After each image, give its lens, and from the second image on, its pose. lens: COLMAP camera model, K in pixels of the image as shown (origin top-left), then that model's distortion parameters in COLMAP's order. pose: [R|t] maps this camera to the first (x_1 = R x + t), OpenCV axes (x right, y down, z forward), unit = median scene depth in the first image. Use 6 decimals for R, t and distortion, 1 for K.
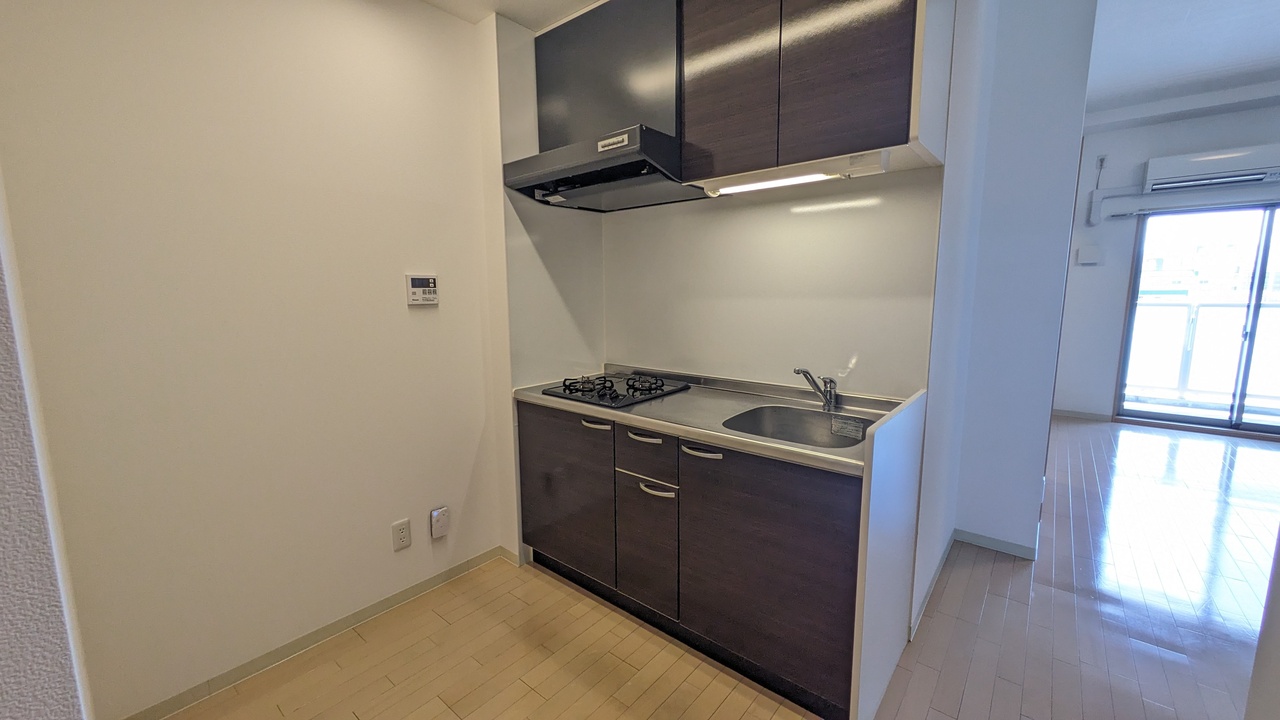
lens RADIAL K [[497.0, 0, 640.0], [0, 497.0, 360.0], [0, 0, 1]] dist [0.008410, 0.000243]
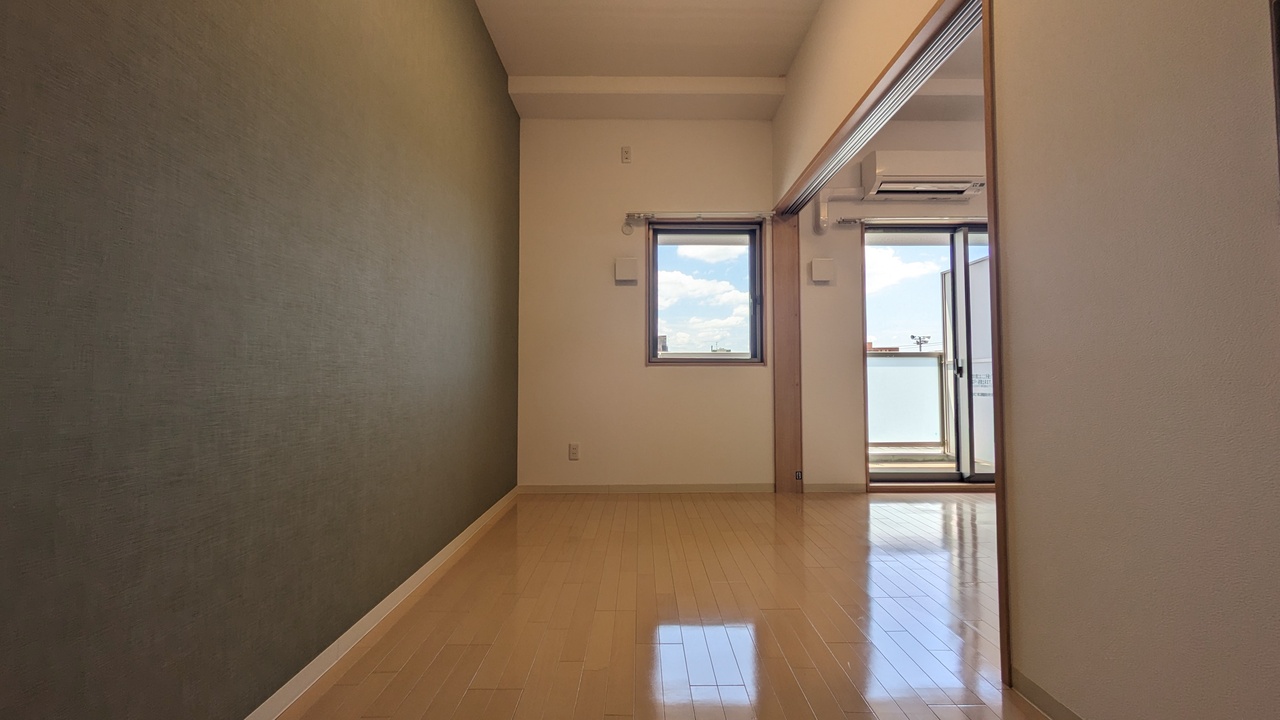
lens RADIAL K [[501.0, 0, 644.9], [0, 501.0, 360.5], [0, 0, 1]] dist [0.000272, 0.000540]
pose [[0.764619, 0.029019, 0.643829, 0.439289], [0.087337, 0.985105, -0.148124, 0.025578], [-0.638537, 0.169488, 0.750695, 1.302941]]
